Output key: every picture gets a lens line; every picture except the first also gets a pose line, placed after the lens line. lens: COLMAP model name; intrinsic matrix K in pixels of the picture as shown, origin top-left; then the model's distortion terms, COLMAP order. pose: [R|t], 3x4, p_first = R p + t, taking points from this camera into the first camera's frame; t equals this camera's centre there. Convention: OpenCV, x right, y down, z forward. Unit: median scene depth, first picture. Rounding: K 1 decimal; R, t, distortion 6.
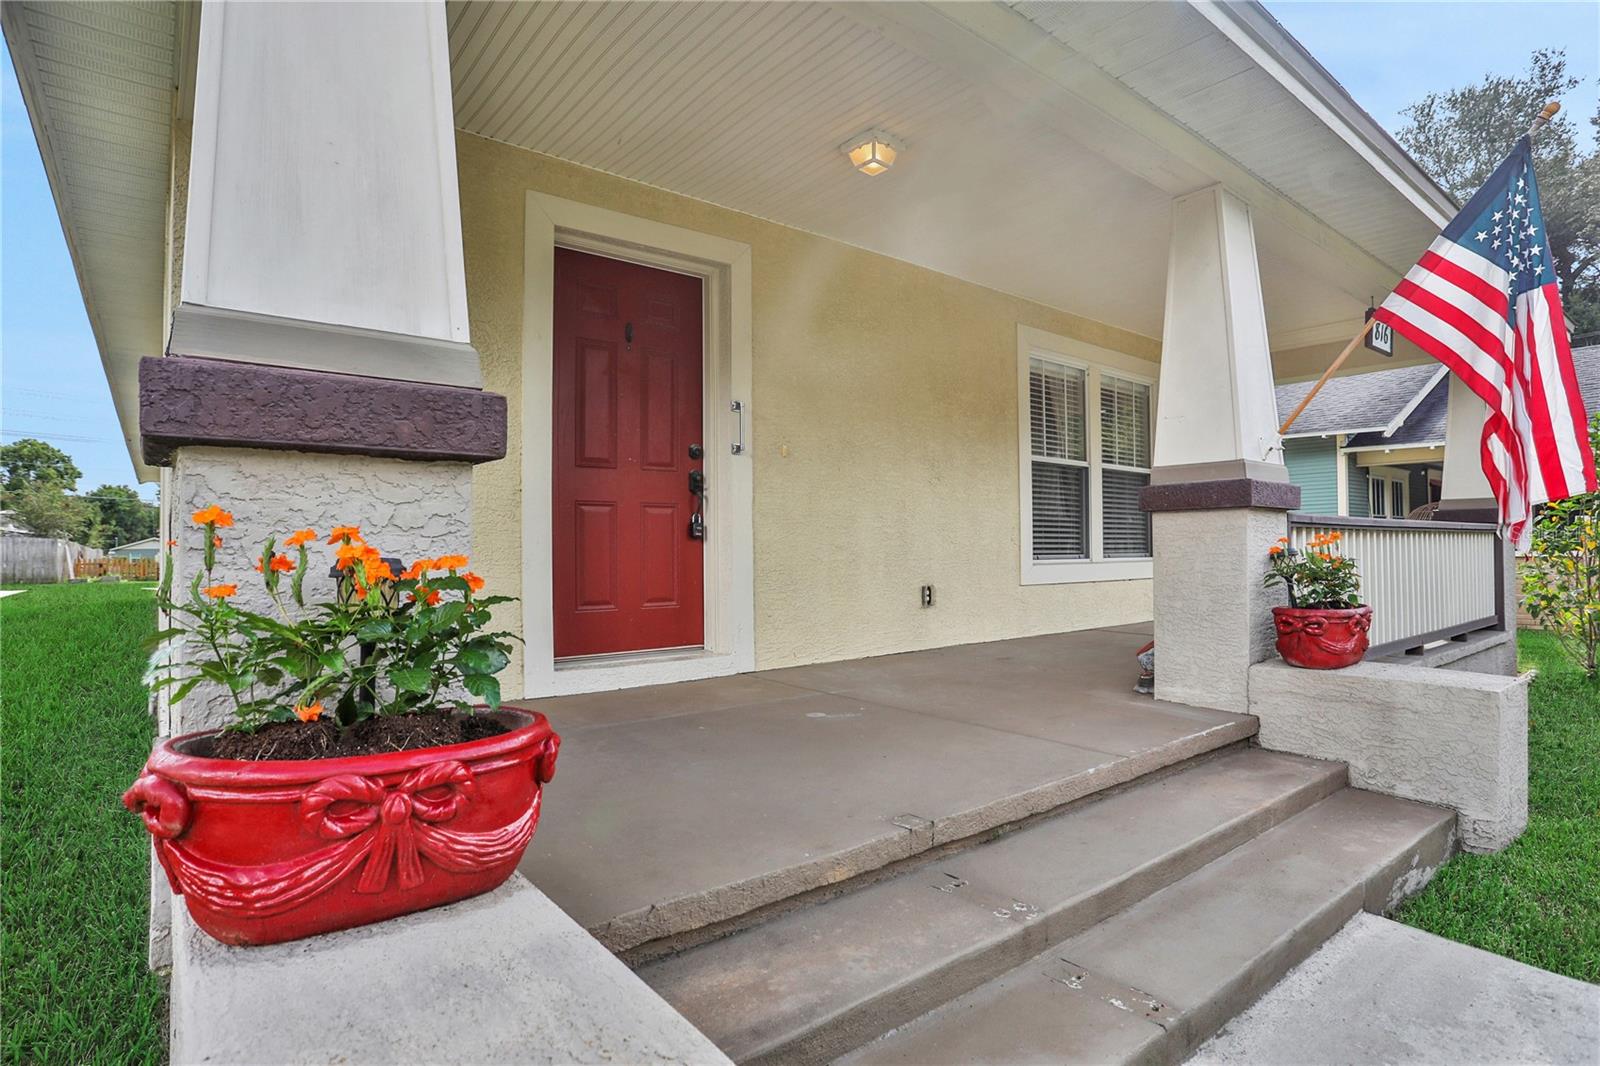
lens RADIAL K [[784.7, 0, 828.7], [0, 784.7, 512.2], [0, 0, 1]] dist [-0.064328, 0.000553]
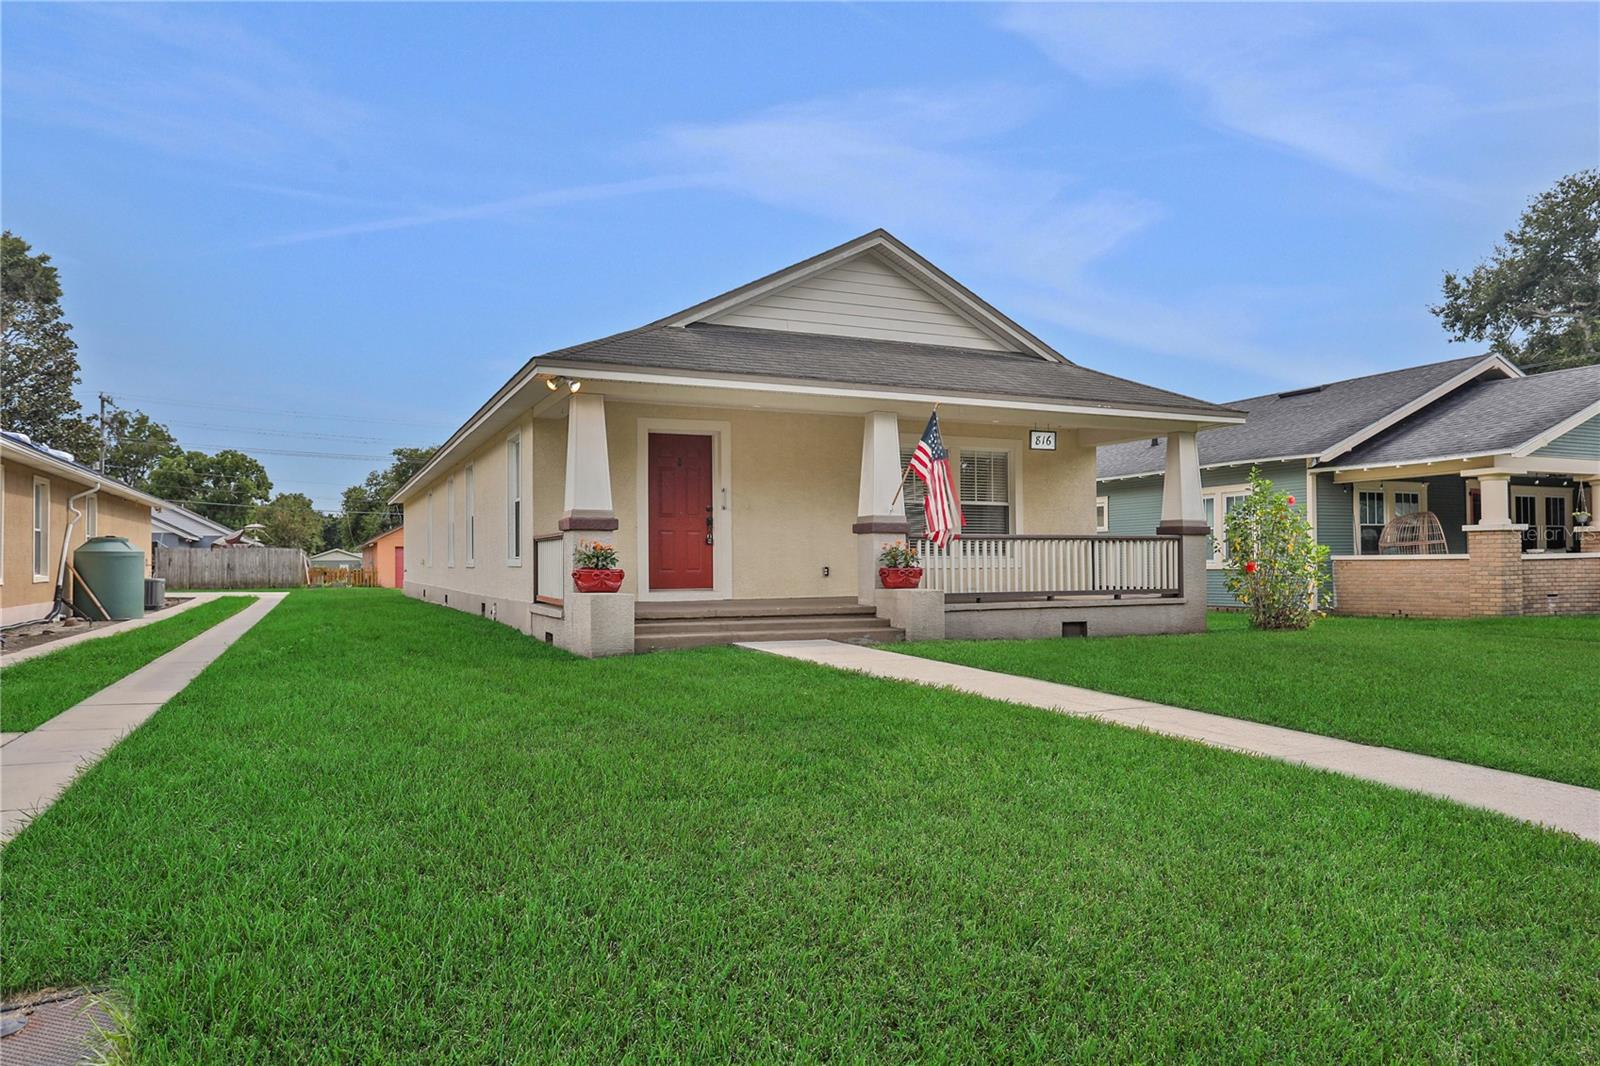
lens RADIAL K [[849.6, 0, 831.3], [0, 849.6, 551.0], [0, 0, 1]] dist [-0.082265, 0.042810]
pose [[0.975635, -0.000460, -0.219399, 0.765902], [0.009200, 0.999204, 0.038814, -0.044208], [0.219206, -0.039887, 0.974863, -1.459846]]
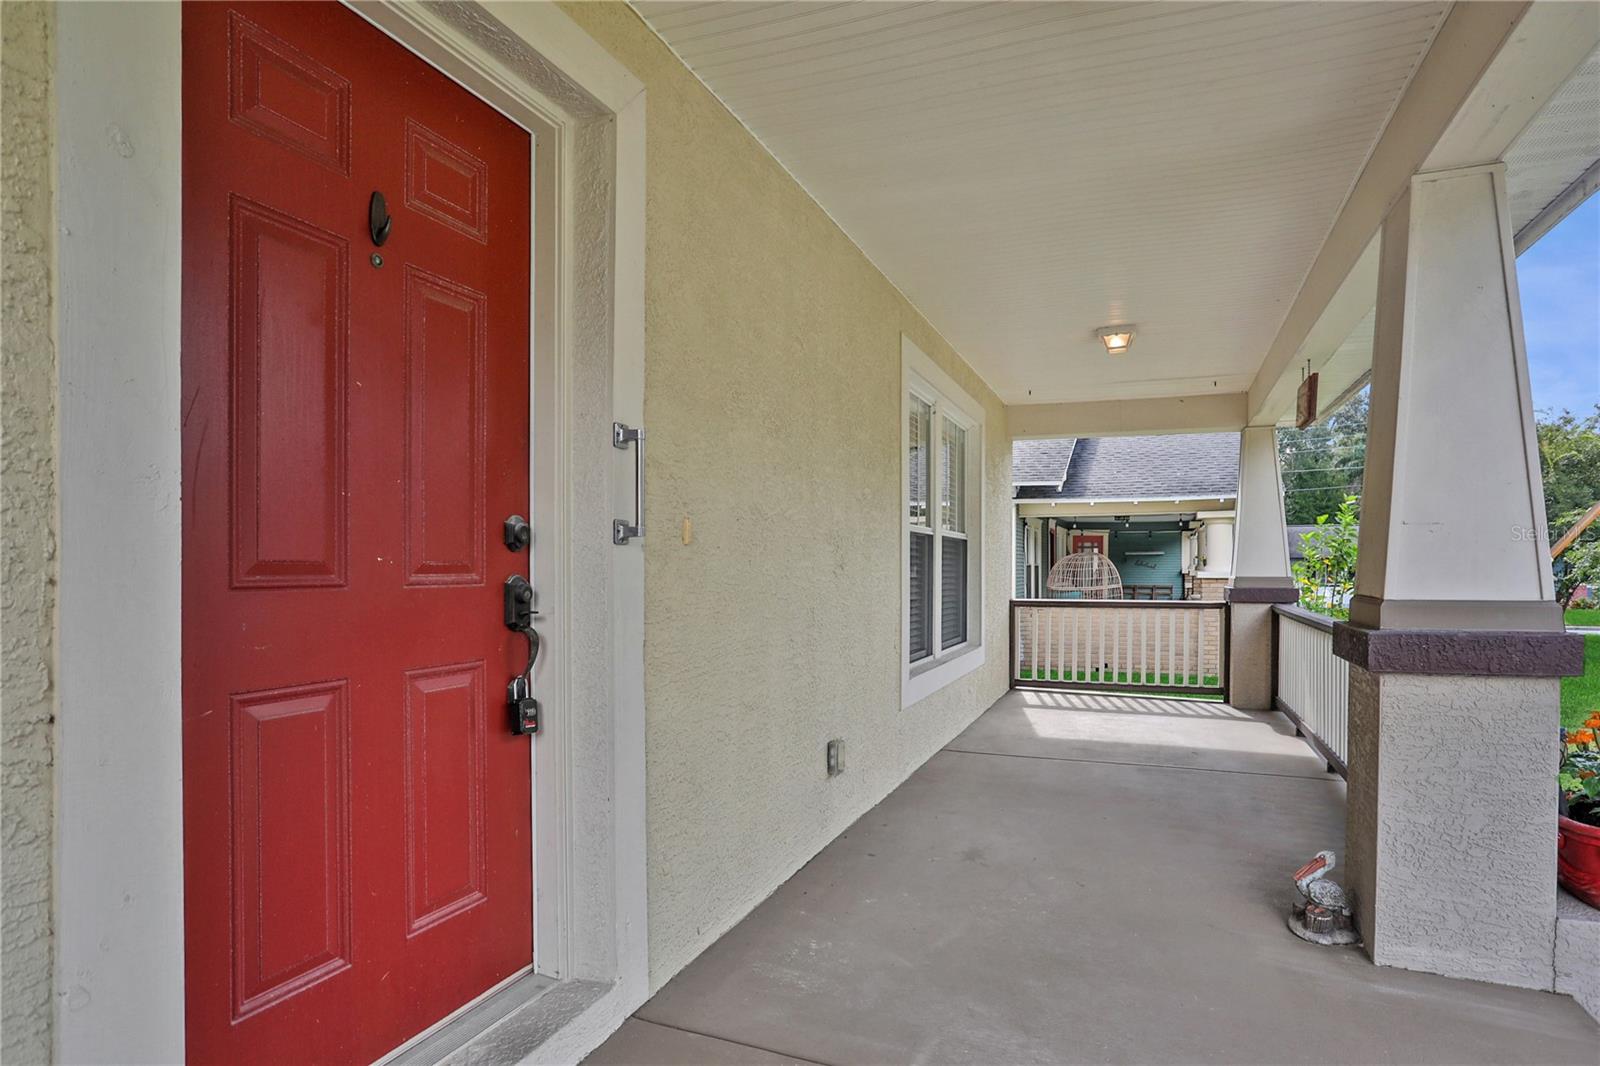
lens RADIAL K [[832.3, 0, 816.4], [0, 832.3, 564.5], [0, 0, 1]] dist [-0.036591, 0.001039]
pose [[0.880065, 0.007045, 0.474801, -0.241496], [-0.023031, 0.999346, 0.027861, -0.076648], [-0.474295, -0.035455, 0.879652, 0.518909]]
